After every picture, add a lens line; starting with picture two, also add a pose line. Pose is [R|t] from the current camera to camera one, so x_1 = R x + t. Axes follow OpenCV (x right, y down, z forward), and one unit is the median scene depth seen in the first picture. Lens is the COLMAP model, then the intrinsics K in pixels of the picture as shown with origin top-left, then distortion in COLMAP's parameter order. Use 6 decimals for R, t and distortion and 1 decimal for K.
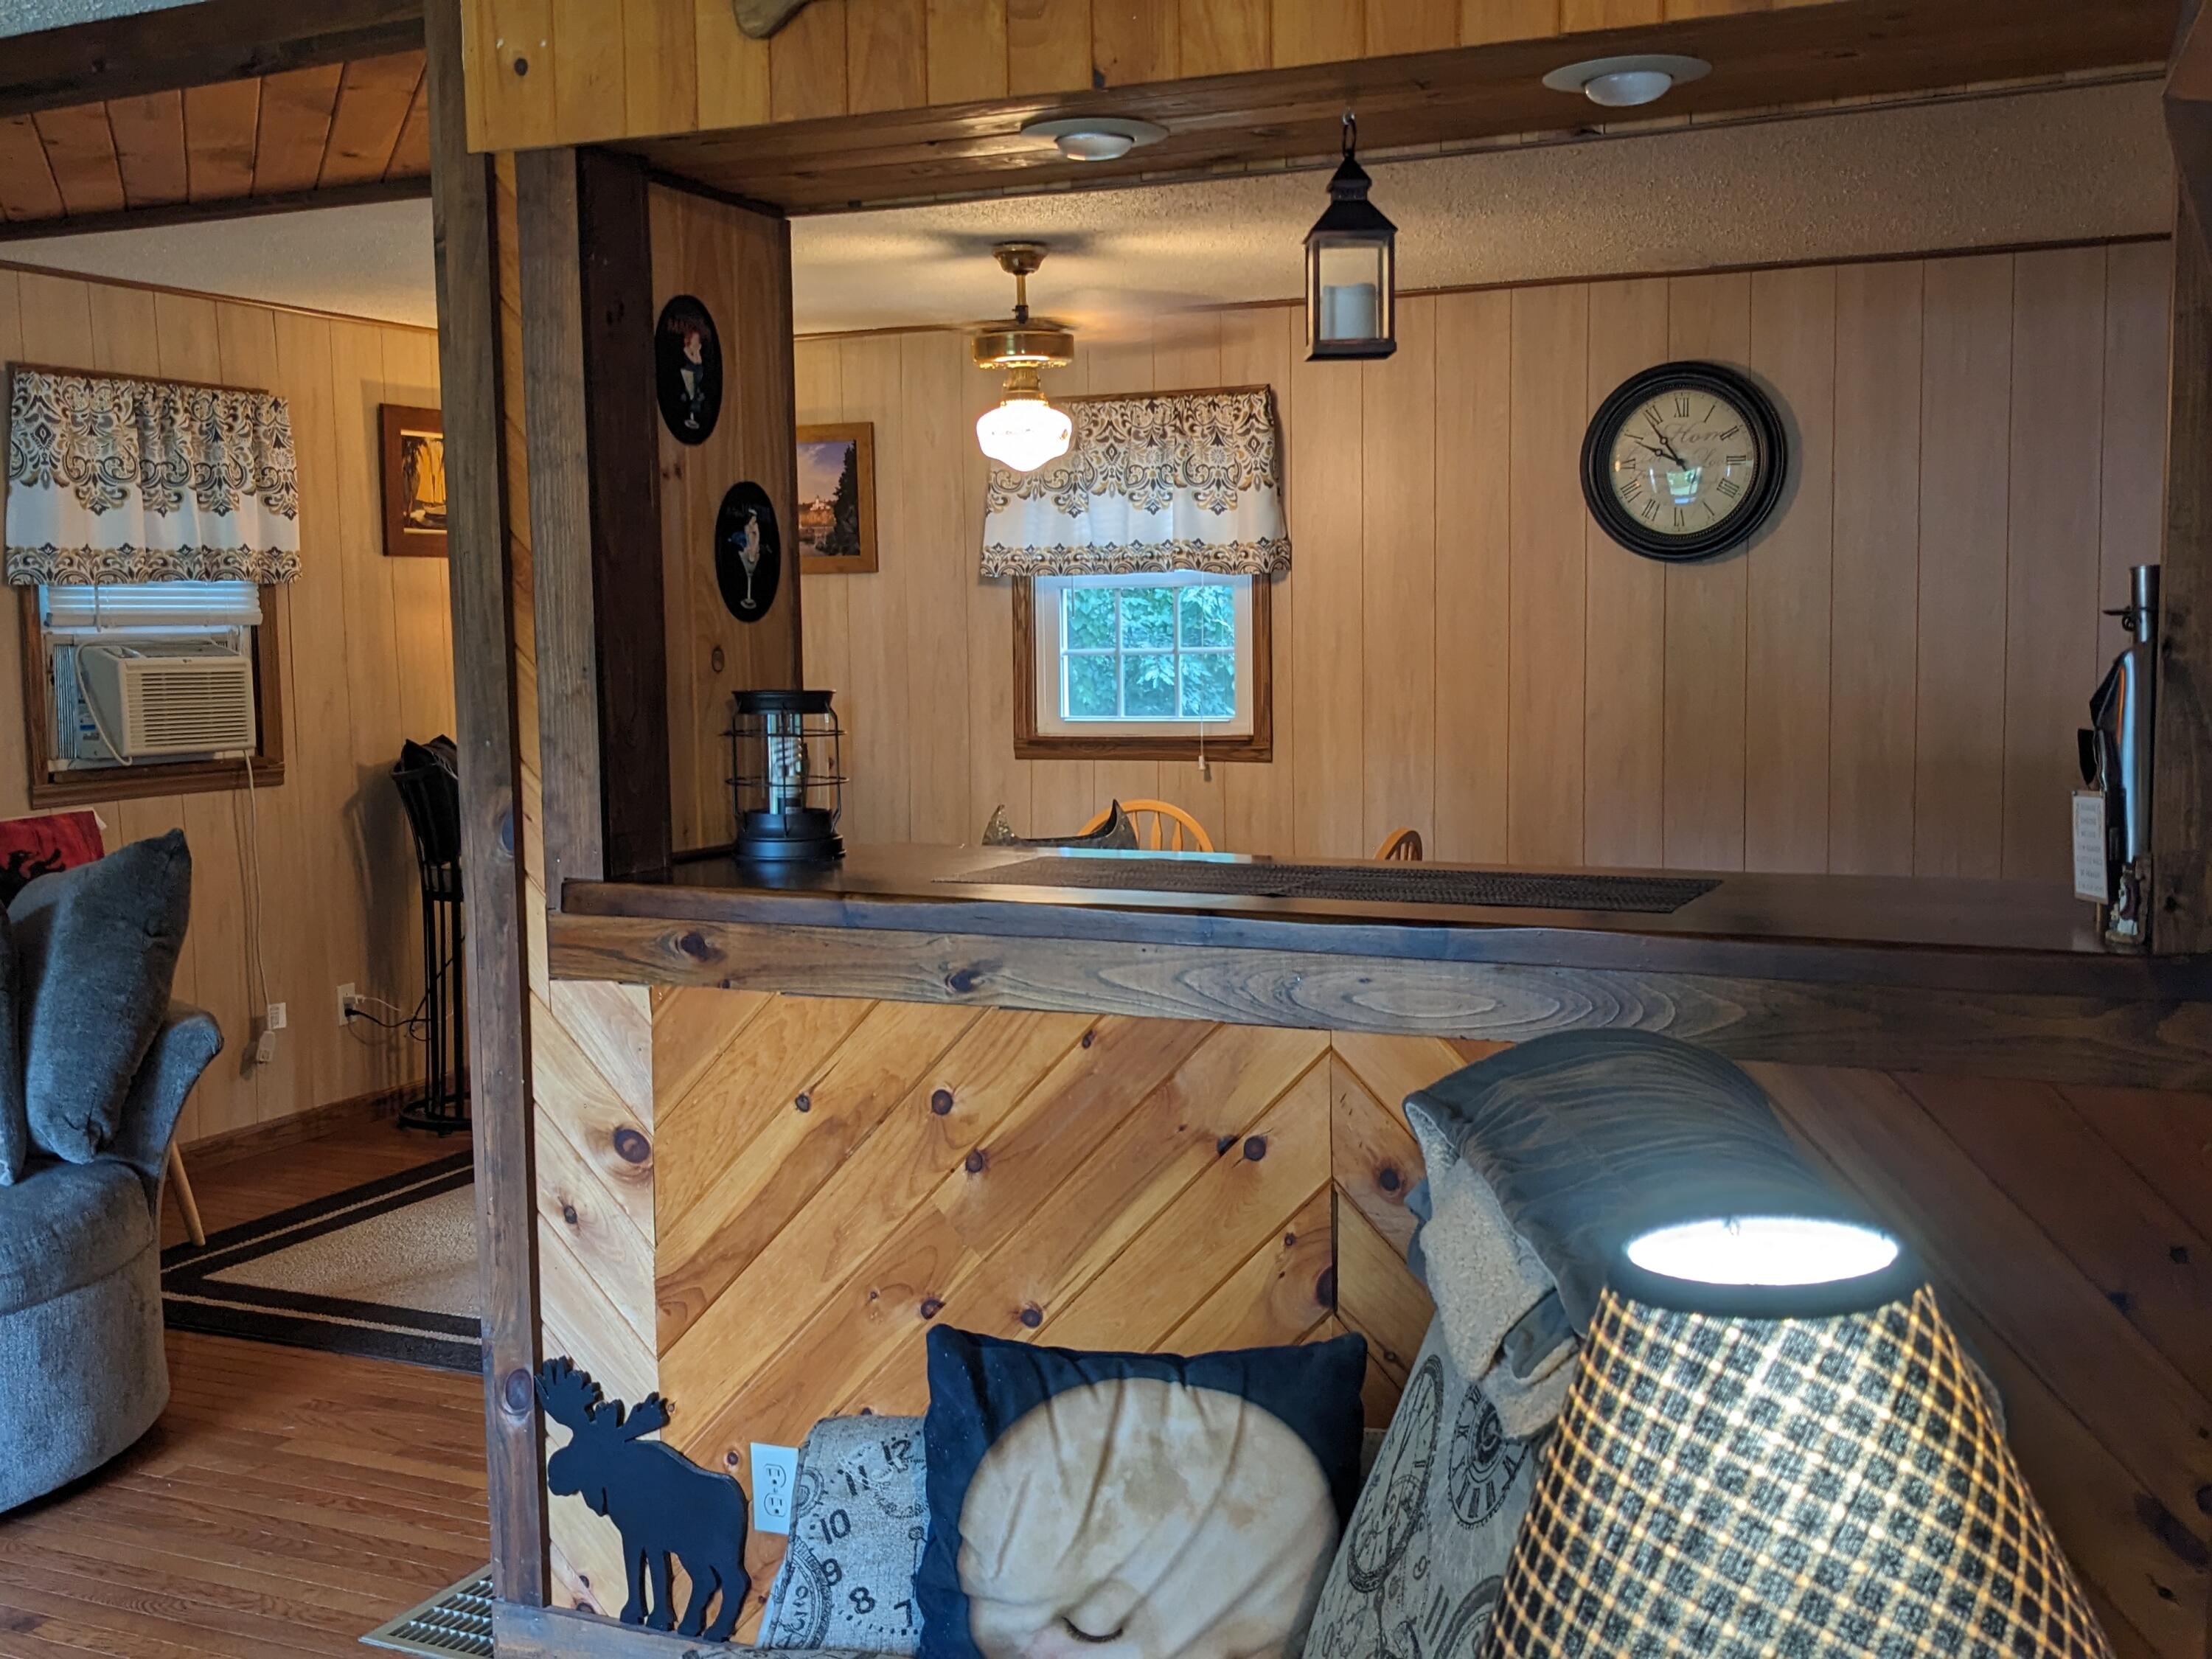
lens RADIAL K [[2279.6, 0, 1106.0], [0, 2279.6, 829.5], [0, 0, 1]] dist [0.078890, -0.166736]
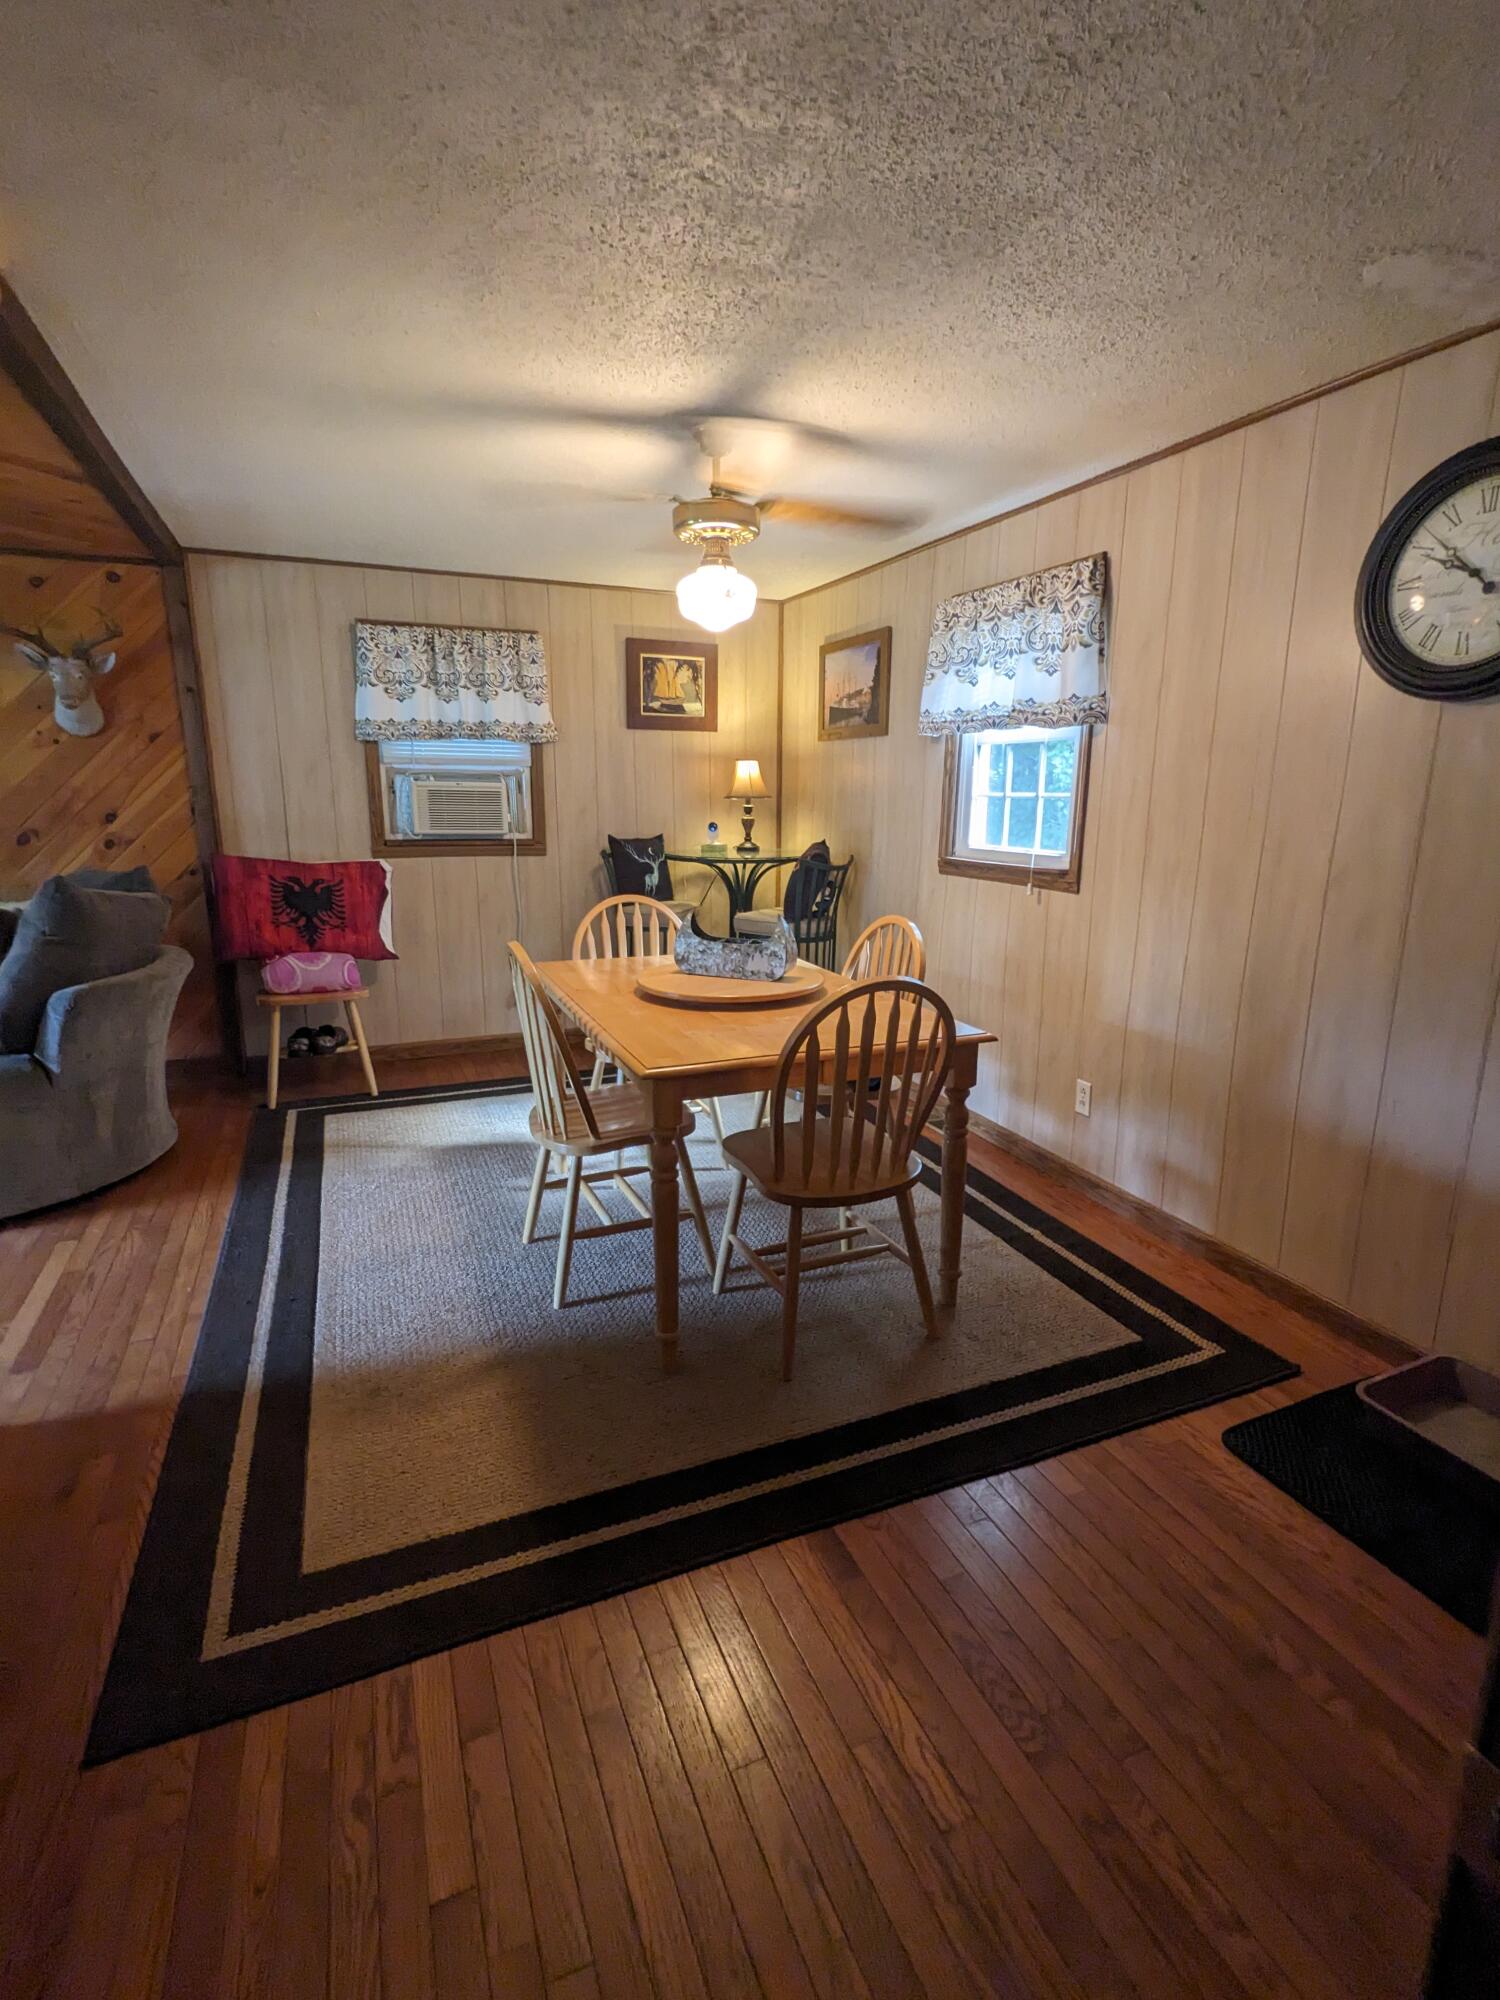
lens RADIAL K [[976.6, 0, 750.0], [0, 976.6, 1000.0], [0, 0, 1]] dist [-0.003551, -0.000655]
pose [[0.733649, 0.165766, -0.659000, 0.489335], [-0.084026, 0.984477, 0.154094, -0.066139], [0.674314, -0.057678, 0.736189, 0.878059]]
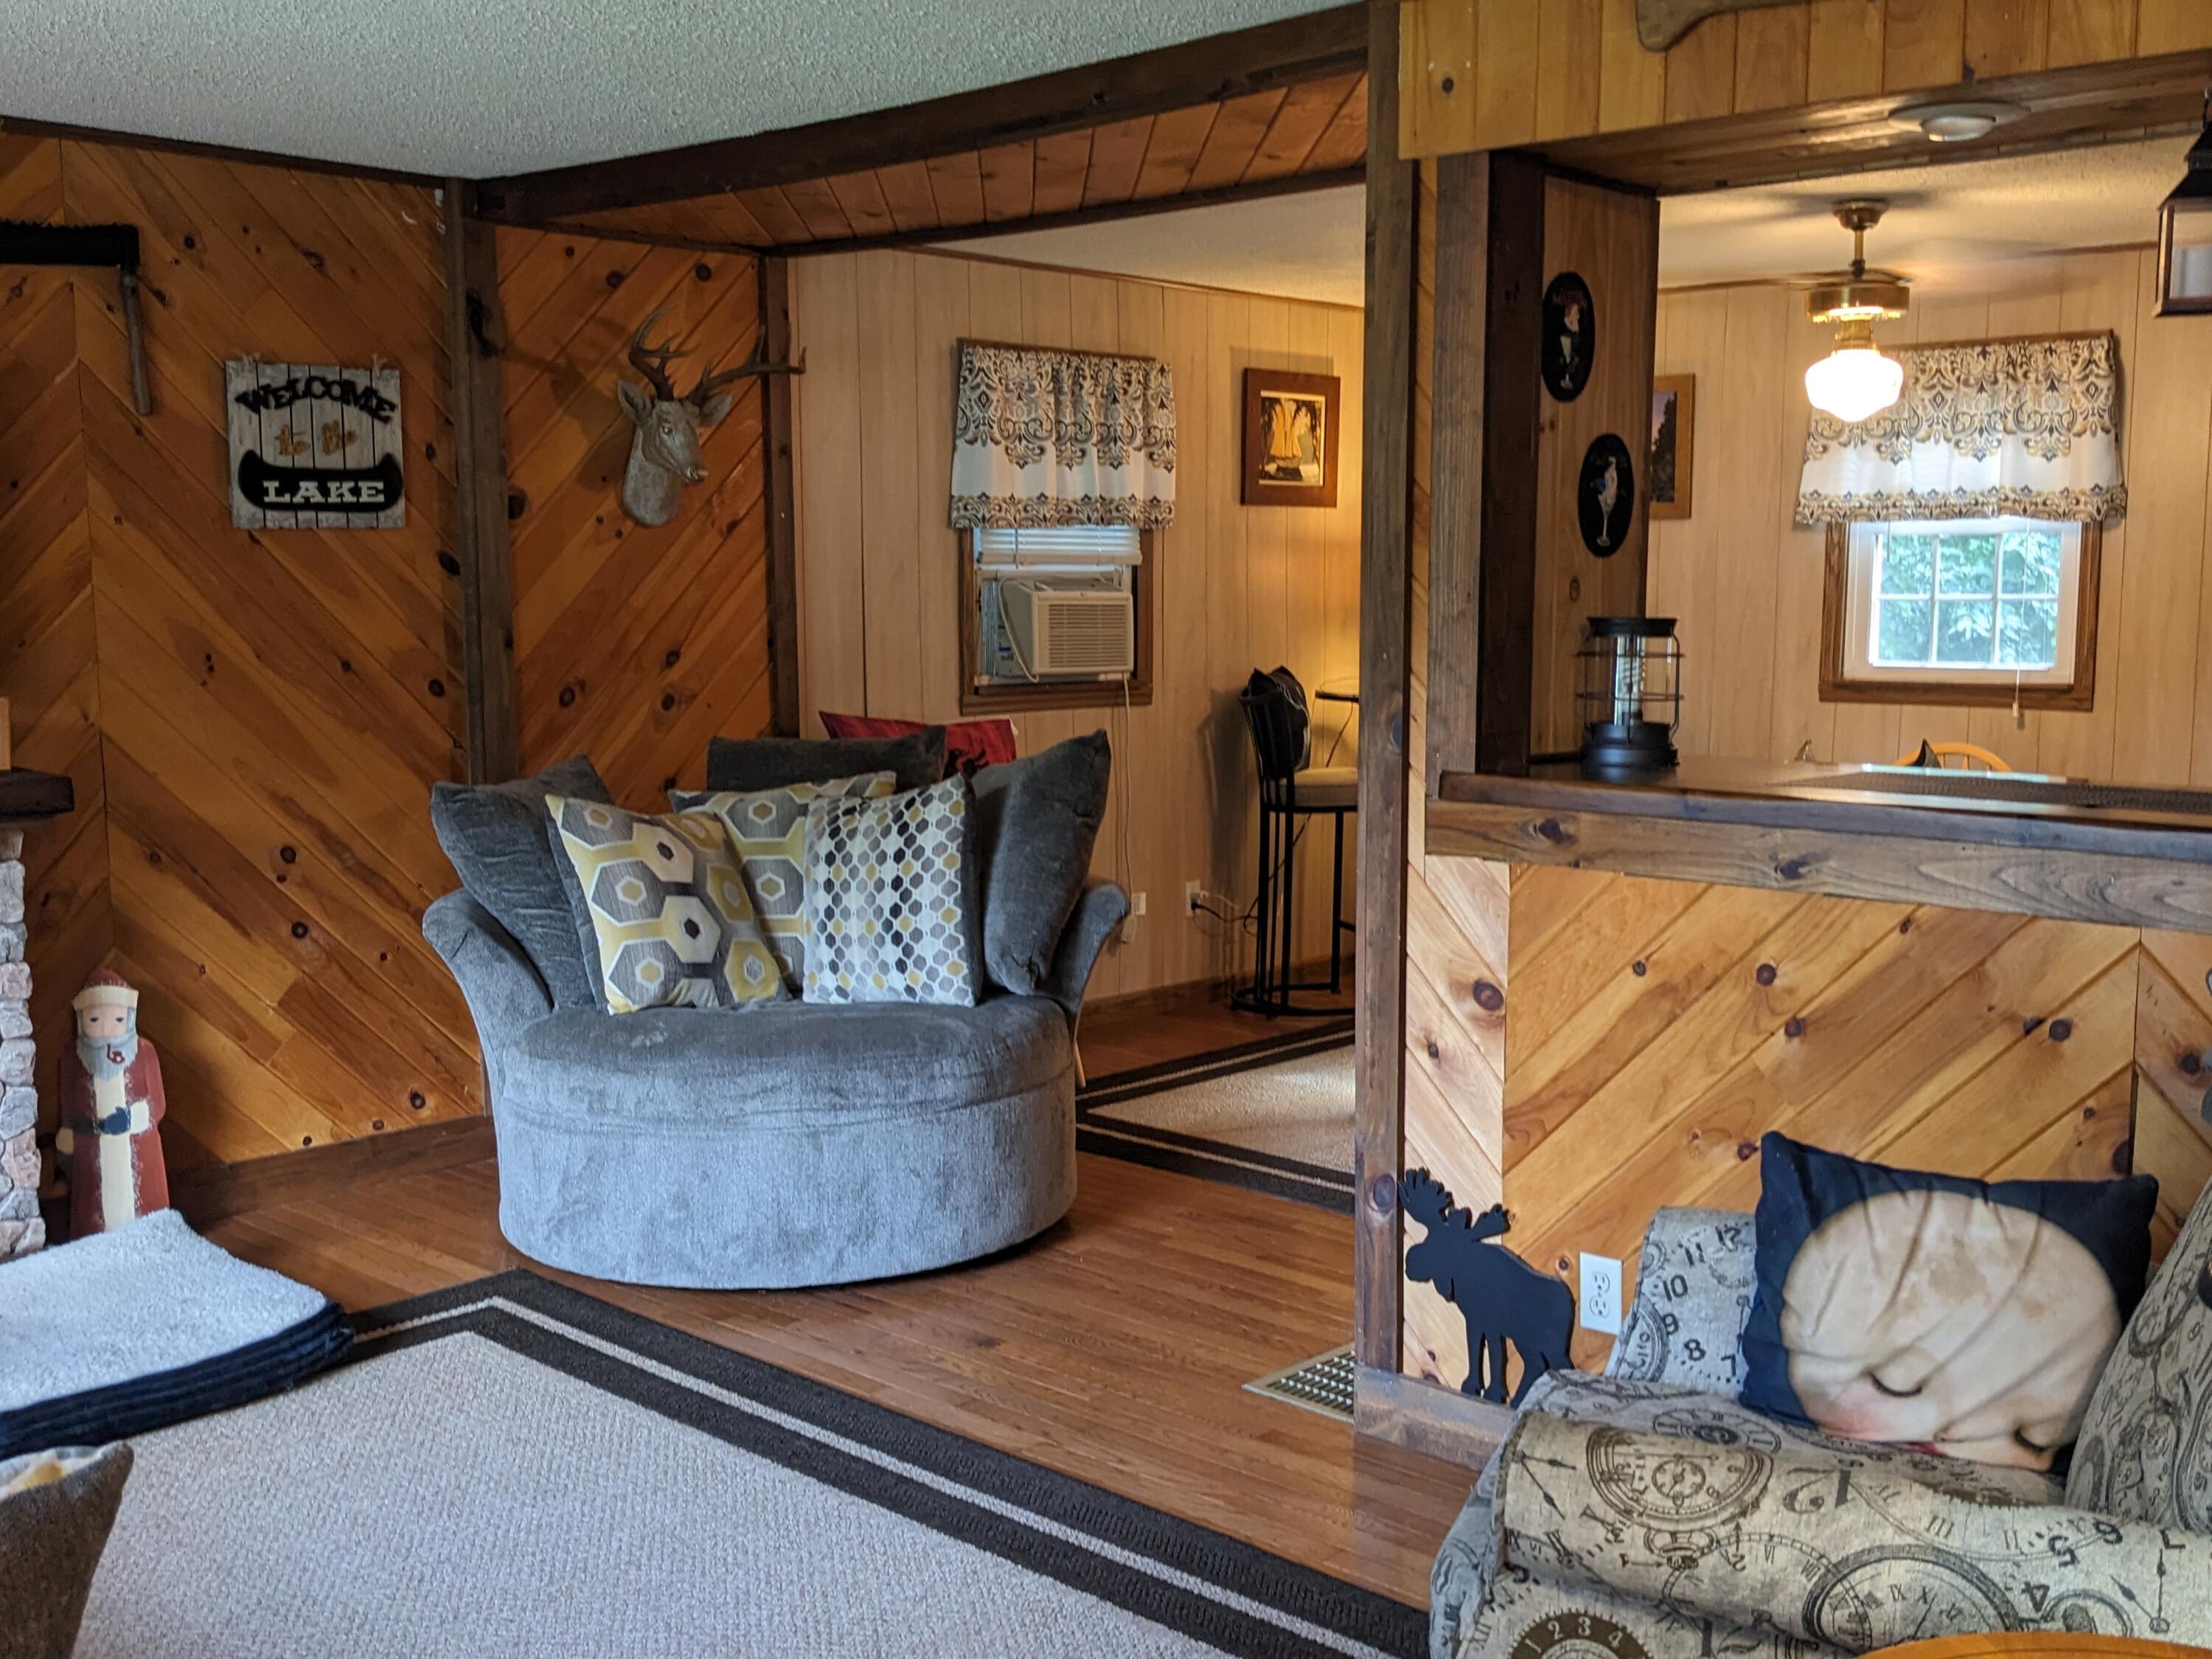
lens RADIAL K [[2285.8, 0, 1109.3], [0, 2285.8, 862.3], [0, 0, 1]] dist [0.105991, -0.249150]
pose [[0.946350, 0.053298, -0.318718, -0.013877], [-0.042595, 0.998273, 0.040462, 0.023124], [0.320324, -0.024715, 0.946986, -0.156272]]
